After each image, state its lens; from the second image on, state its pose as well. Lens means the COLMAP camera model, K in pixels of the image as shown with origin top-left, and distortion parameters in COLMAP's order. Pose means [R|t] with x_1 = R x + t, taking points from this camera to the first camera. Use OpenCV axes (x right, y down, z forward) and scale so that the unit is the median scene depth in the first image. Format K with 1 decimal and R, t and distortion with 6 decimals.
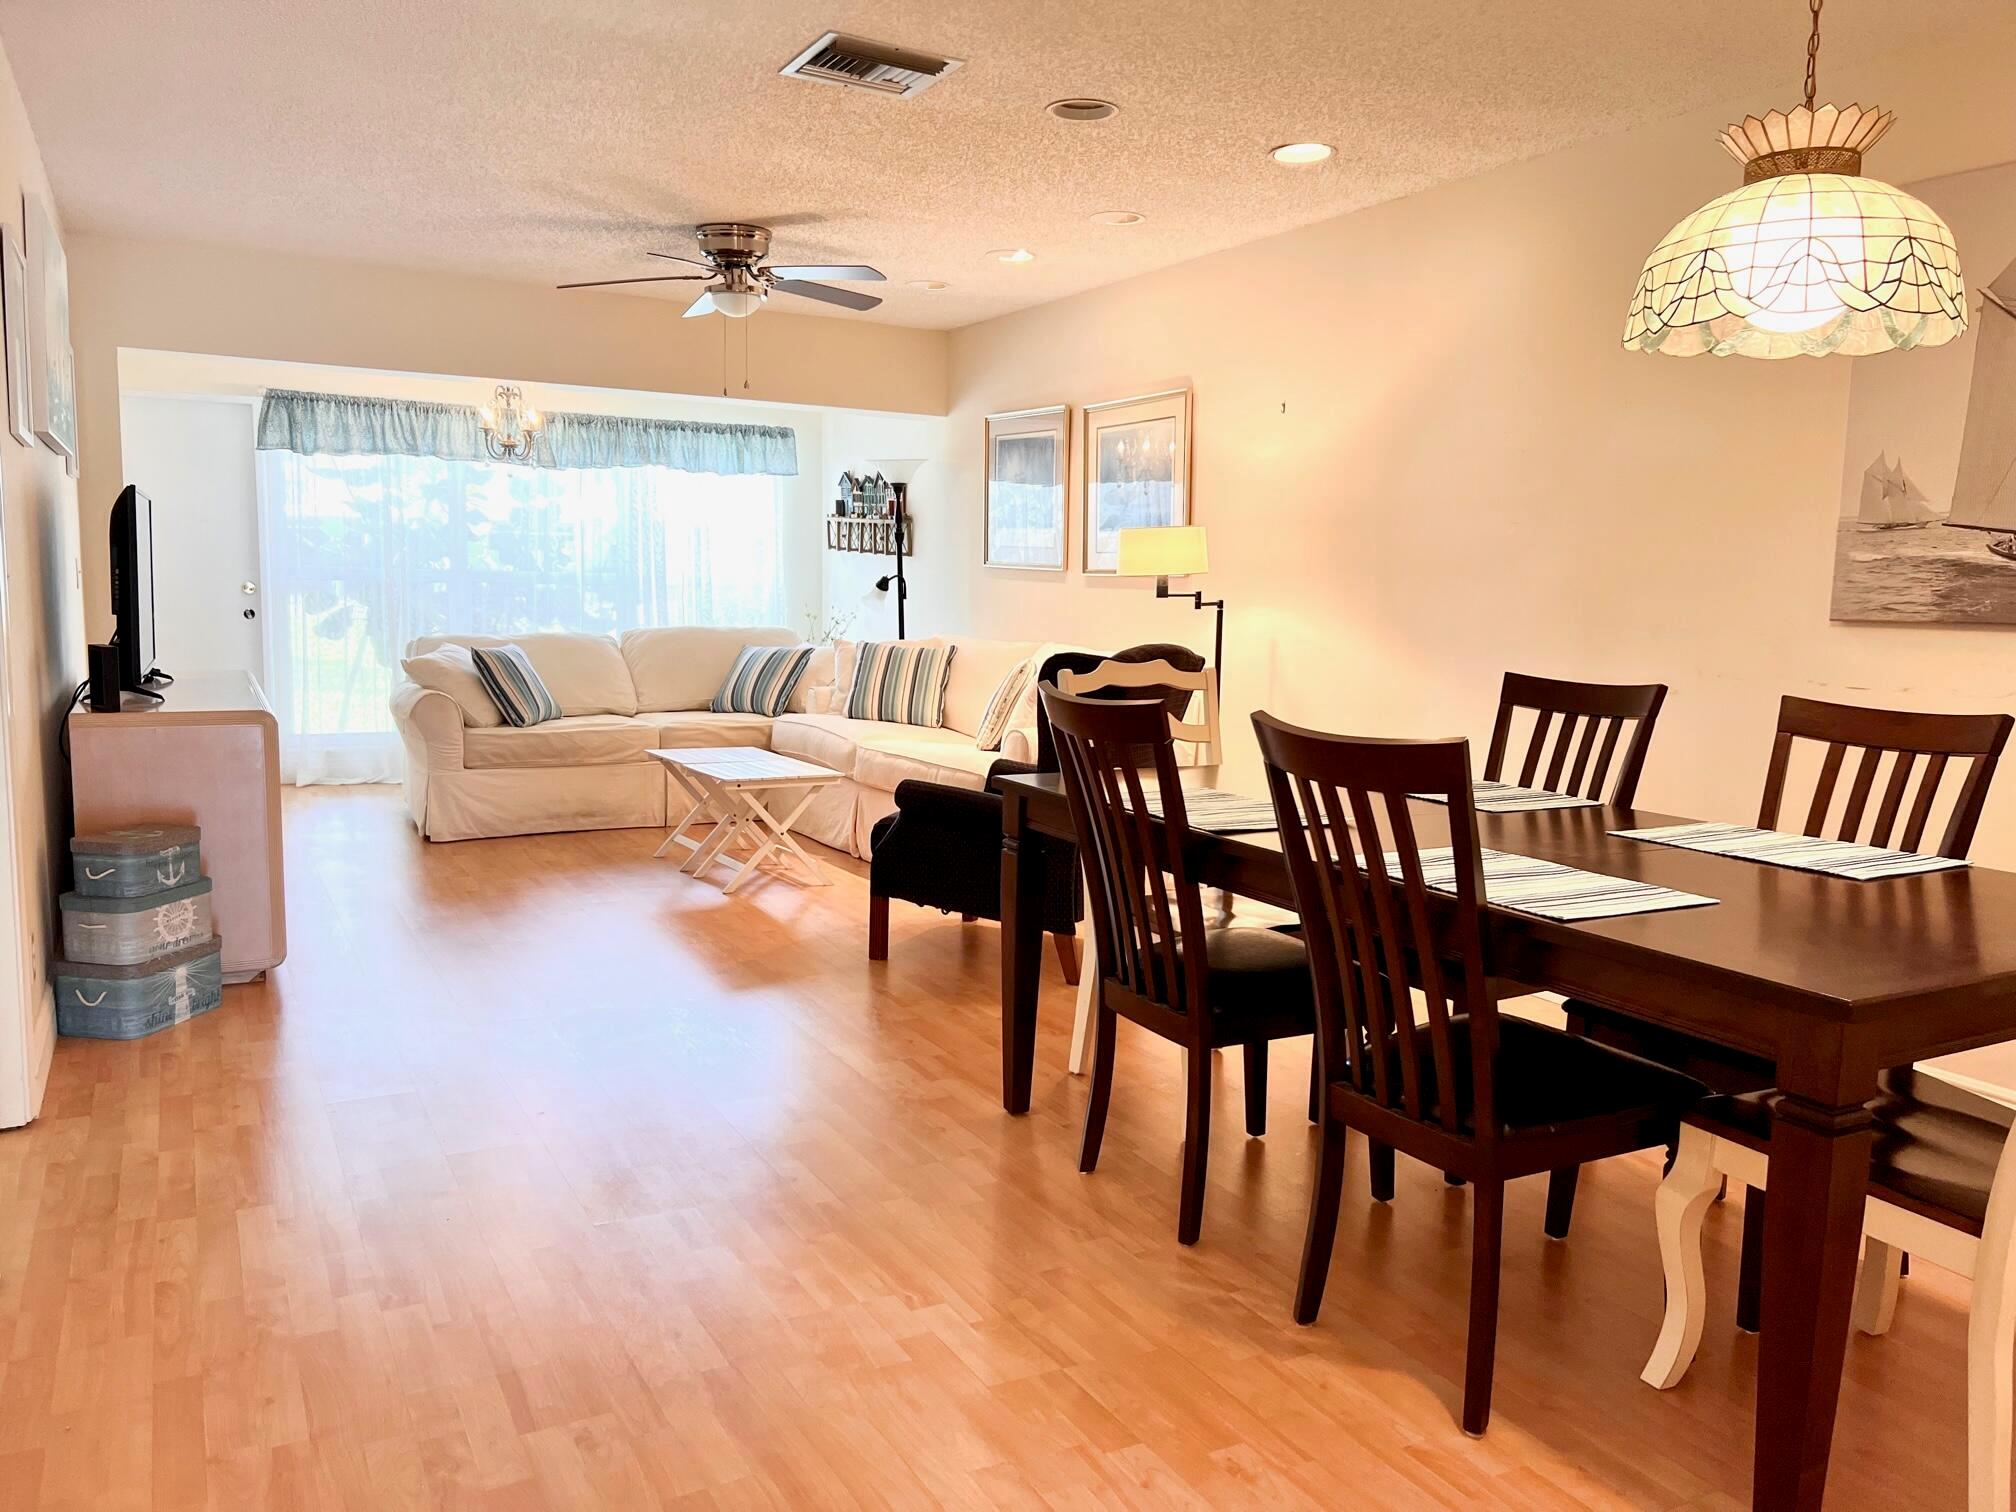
lens RADIAL K [[1518.8, 0, 1022.0], [0, 1518.8, 768.4], [0, 0, 1]] dist [0.027933, -0.027828]
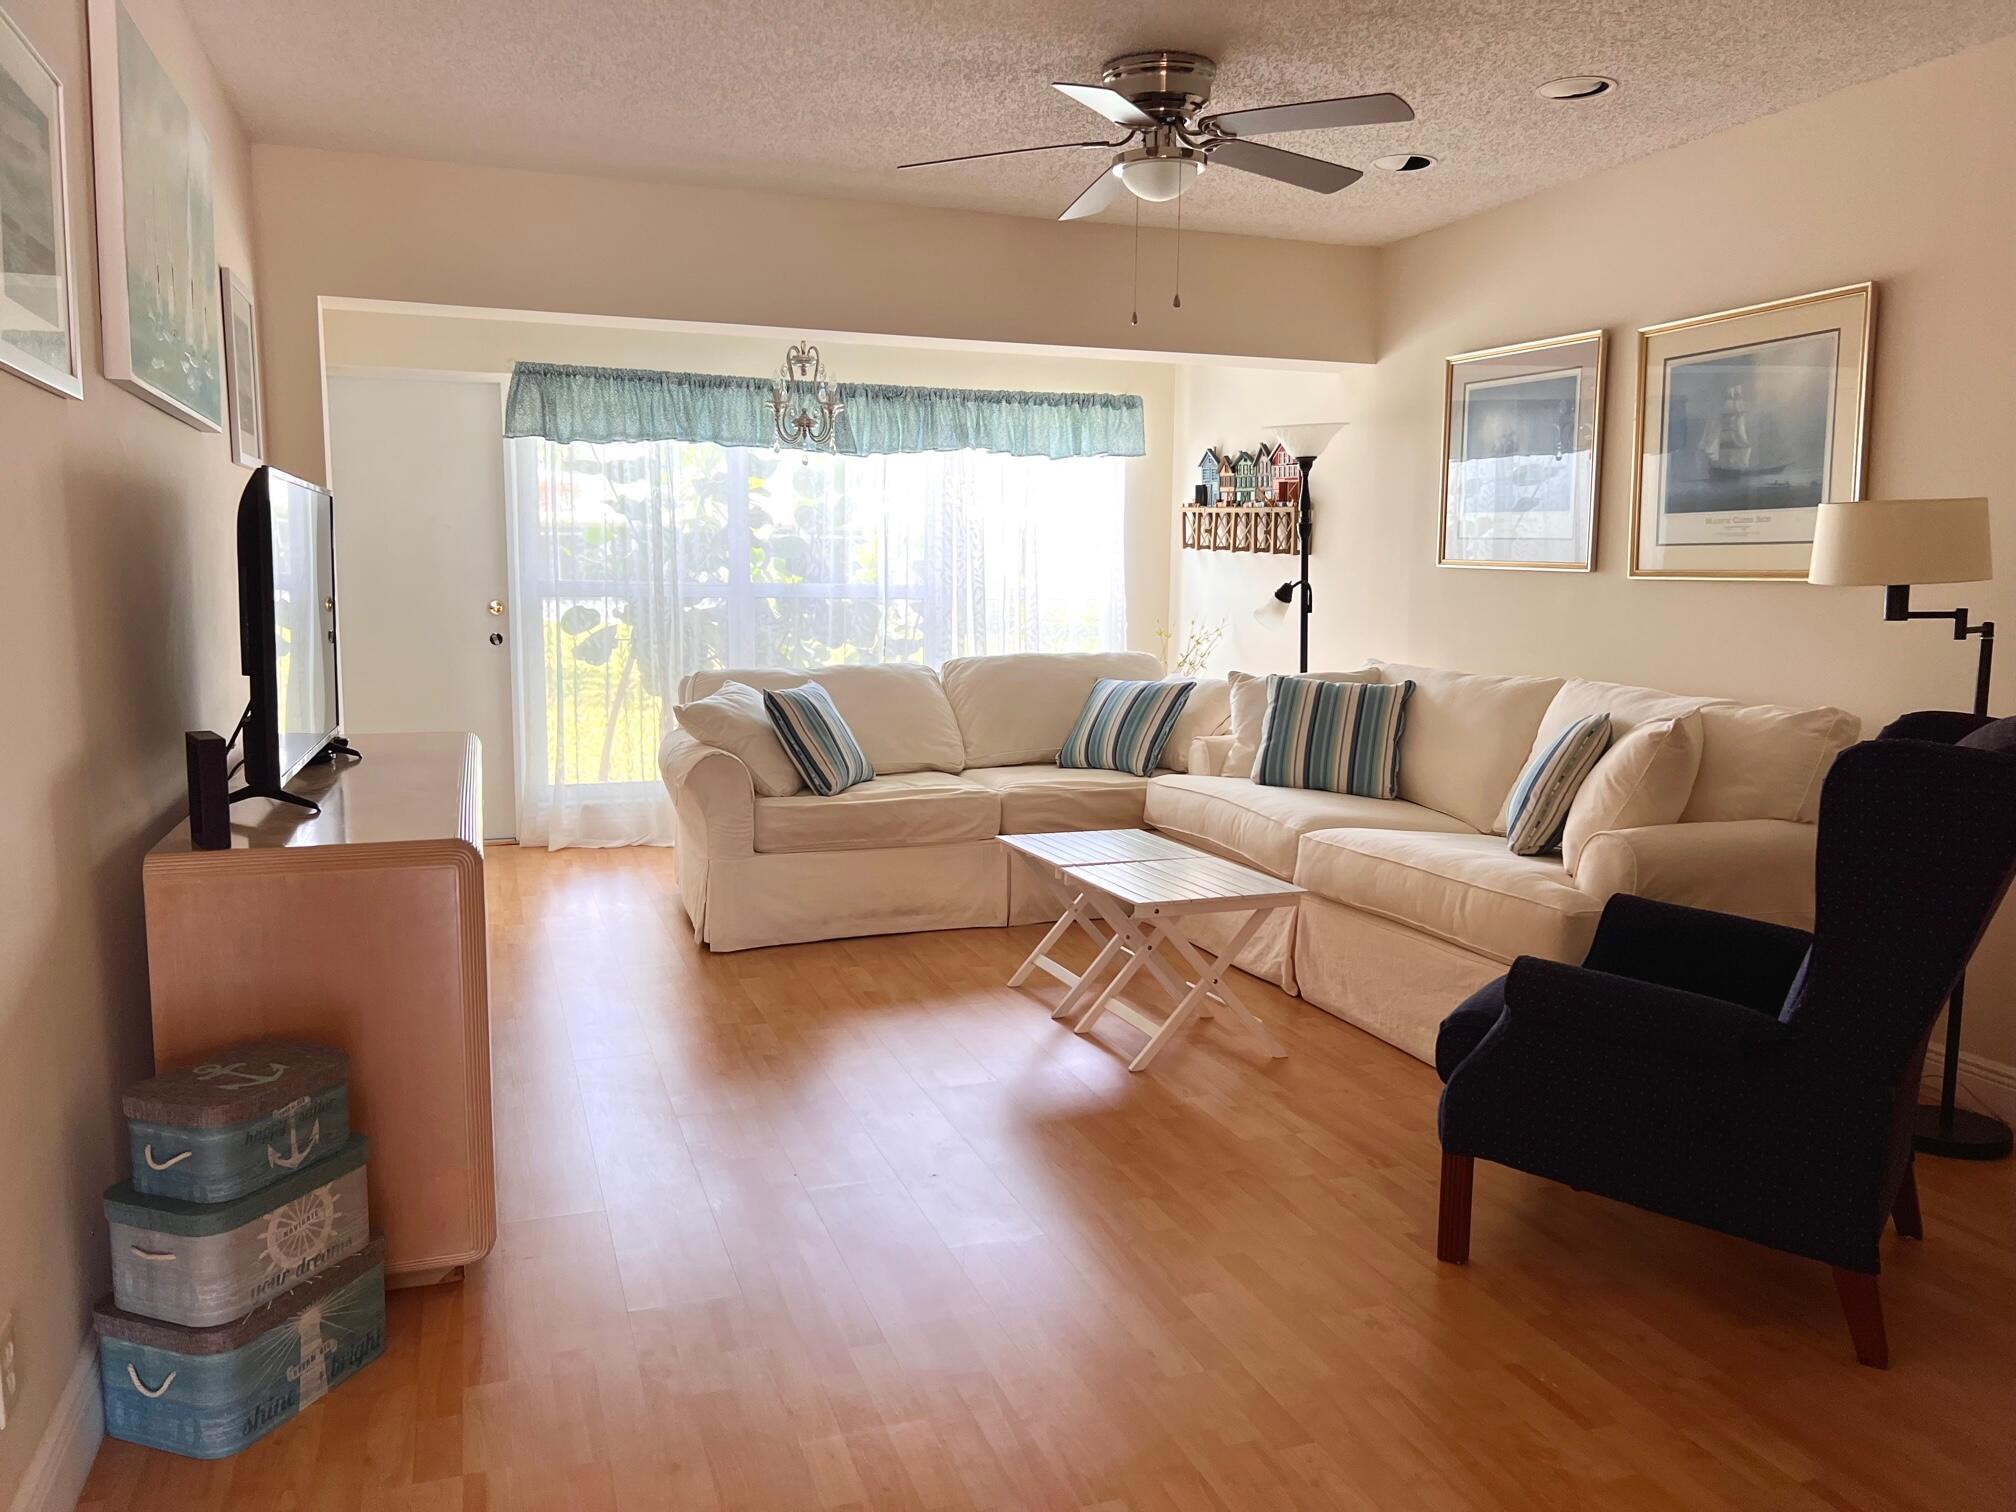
lens RADIAL K [[1507.2, 0, 1008.0], [0, 1507.2, 756.0], [0, 0, 1]] dist [0.083760, -0.113006]
pose [[0.986610, 0.004790, -0.163026, -0.117772], [-0.005493, 0.999977, -0.003860, -0.043025], [0.163004, 0.004704, 0.986614, 0.278472]]
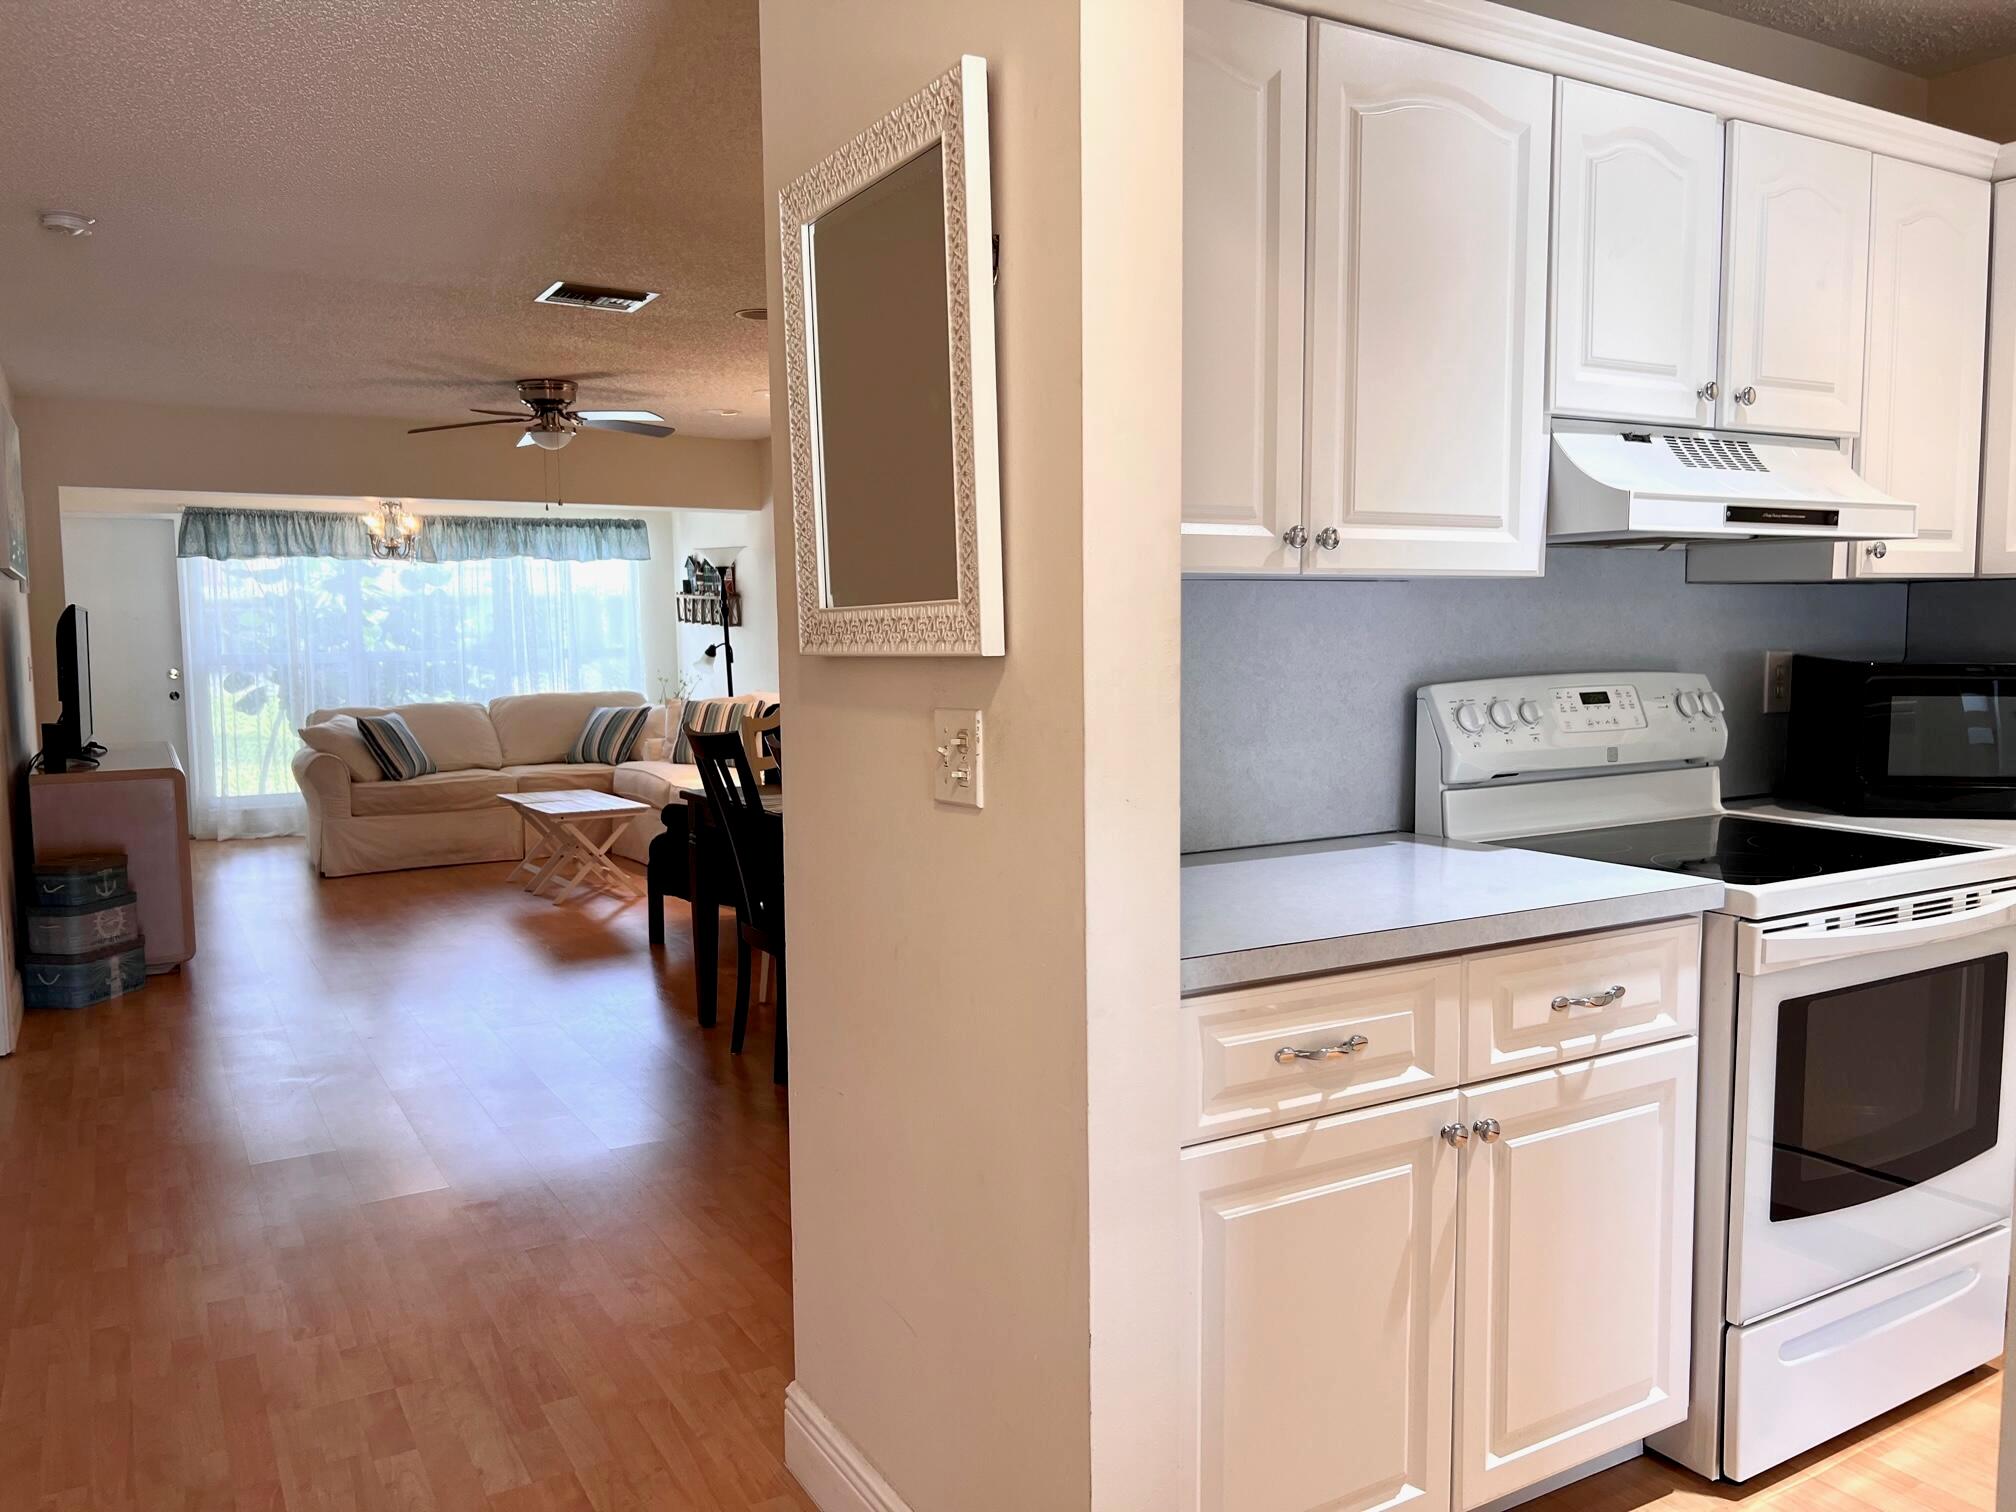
lens RADIAL K [[1523.6, 0, 1032.8], [0, 1523.6, 767.1], [0, 0, 1]] dist [0.004658, -0.010053]
pose [[0.998713, -0.037625, 0.034004, 0.131931], [0.038771, 0.998679, -0.033715, 0.022198], [-0.032690, 0.034990, 0.998853, -0.226522]]
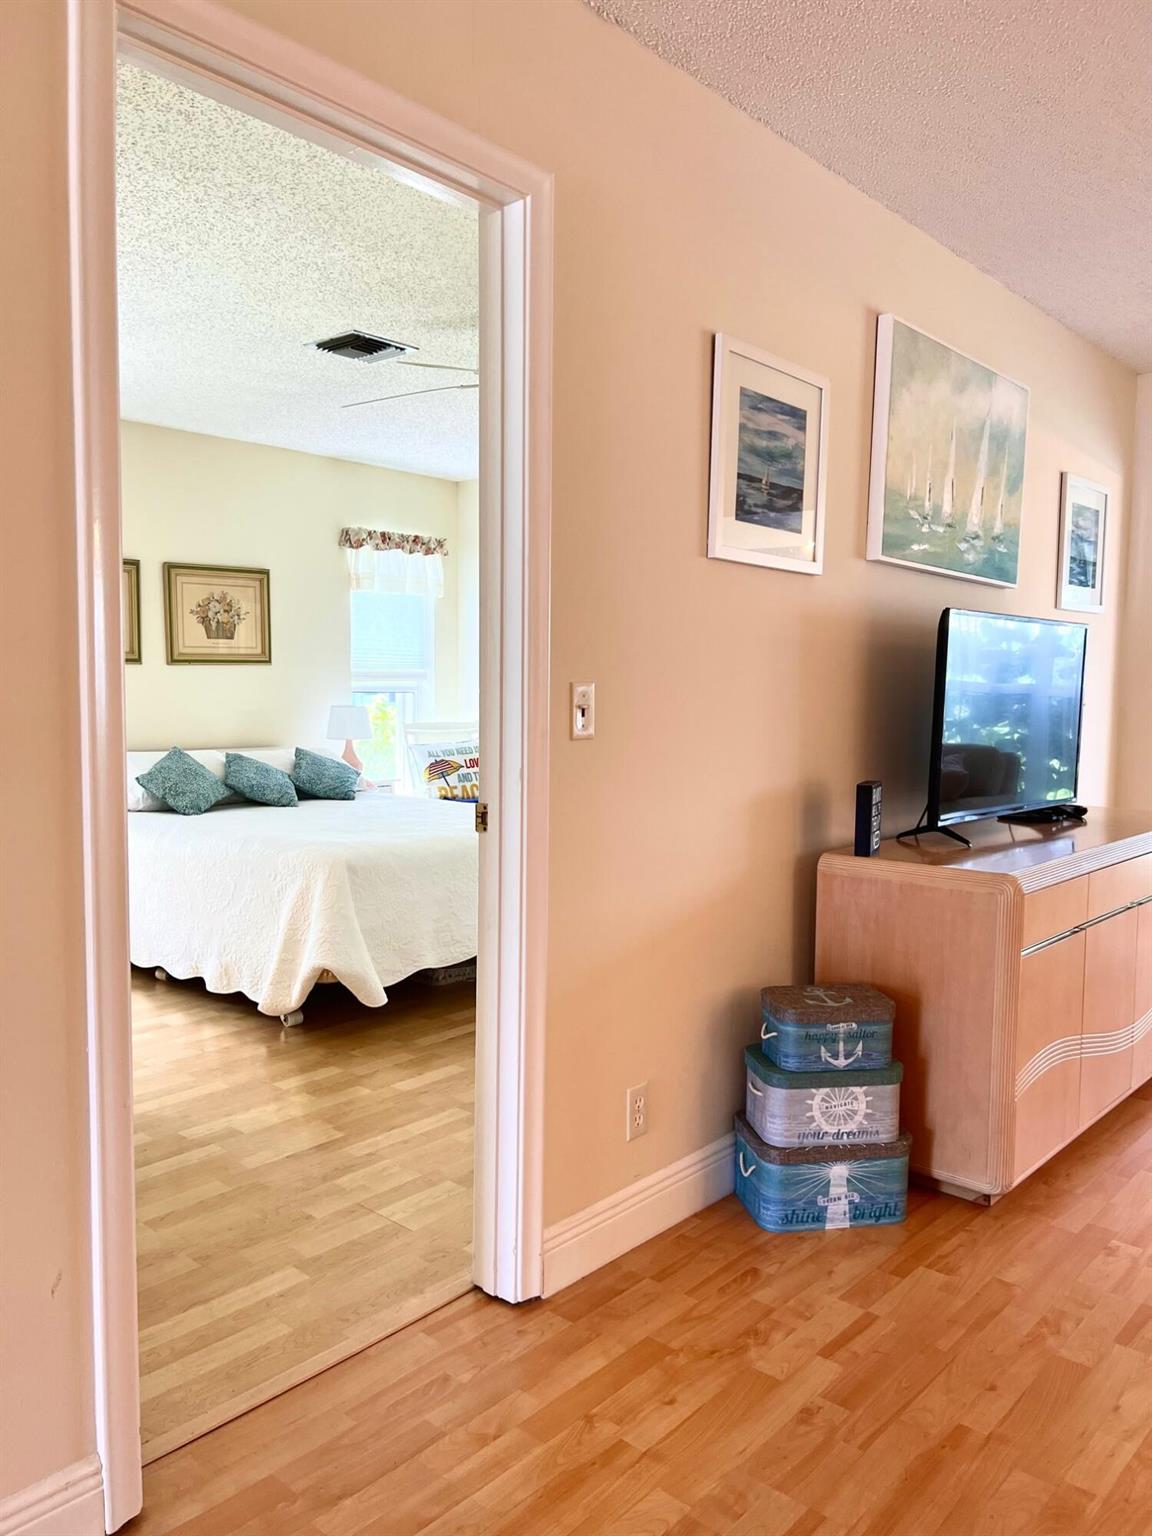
lens RADIAL K [[1160.9, 0, 577.1], [0, 1160.9, 759.1], [0, 0, 1]] dist [0.004658, -0.010053]
pose [[0.333470, 0.047315, -0.941572, -0.001015], [-0.125004, 0.992141, 0.005584, -0.045788], [0.934436, 0.115838, 0.336764, 0.358600]]
